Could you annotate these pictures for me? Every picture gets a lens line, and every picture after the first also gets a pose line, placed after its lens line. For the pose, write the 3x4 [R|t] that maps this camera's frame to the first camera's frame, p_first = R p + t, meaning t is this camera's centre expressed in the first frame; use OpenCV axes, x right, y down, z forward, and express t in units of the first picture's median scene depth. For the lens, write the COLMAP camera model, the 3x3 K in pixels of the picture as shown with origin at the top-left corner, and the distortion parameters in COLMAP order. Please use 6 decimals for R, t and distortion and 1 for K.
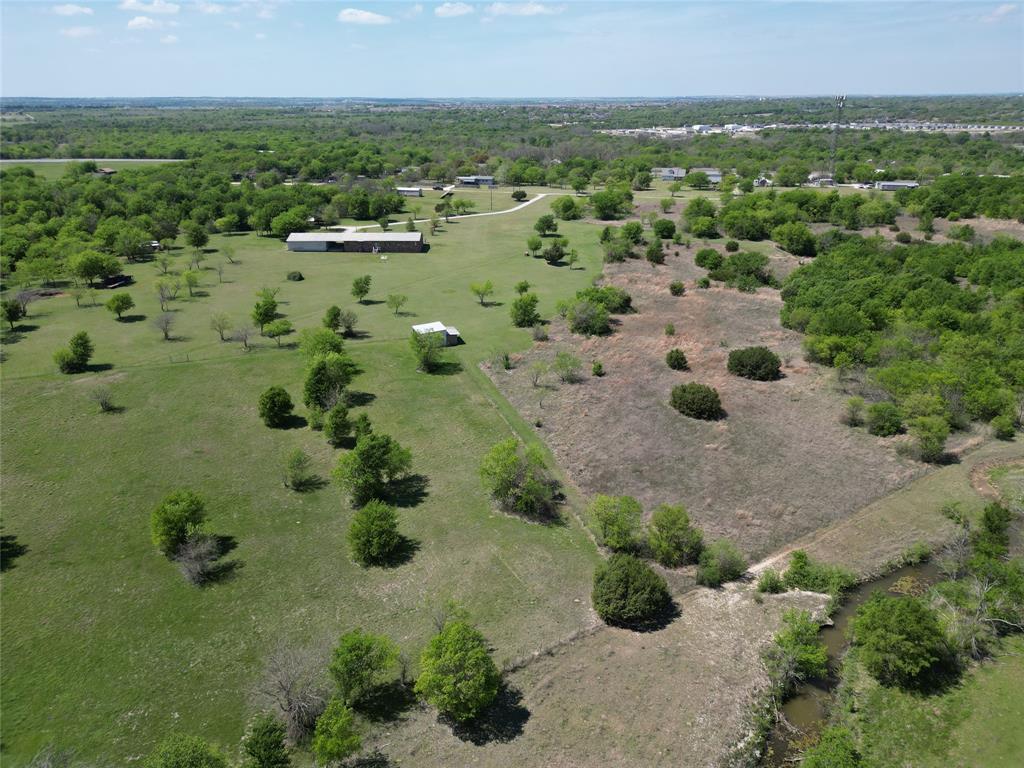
lens RADIAL K [[718.9, 0, 508.9], [0, 718.9, 381.0], [0, 0, 1]] dist [0.073712, -0.067564]
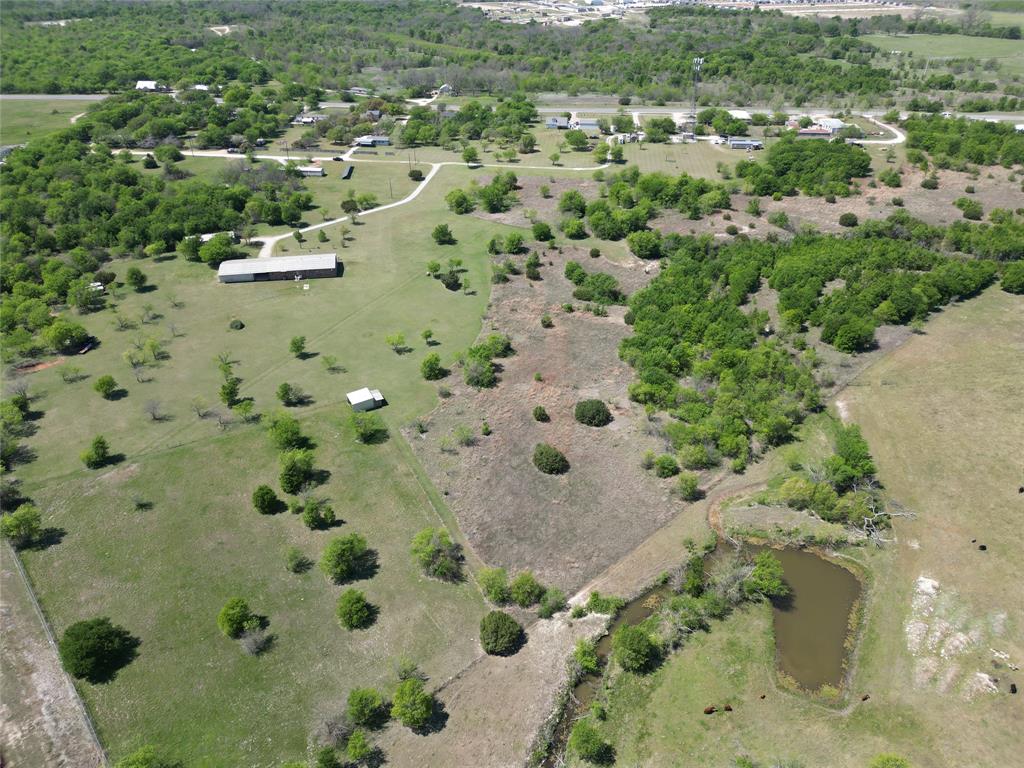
lens RADIAL K [[718.9, 0, 508.9], [0, 718.9, 381.0], [0, 0, 1]] dist [0.073712, -0.067564]
pose [[0.990678, -0.075531, 0.113371, 0.023110], [0.053239, 0.980697, 0.188145, -0.551925], [-0.125394, -0.180355, 0.975576, -0.553917]]
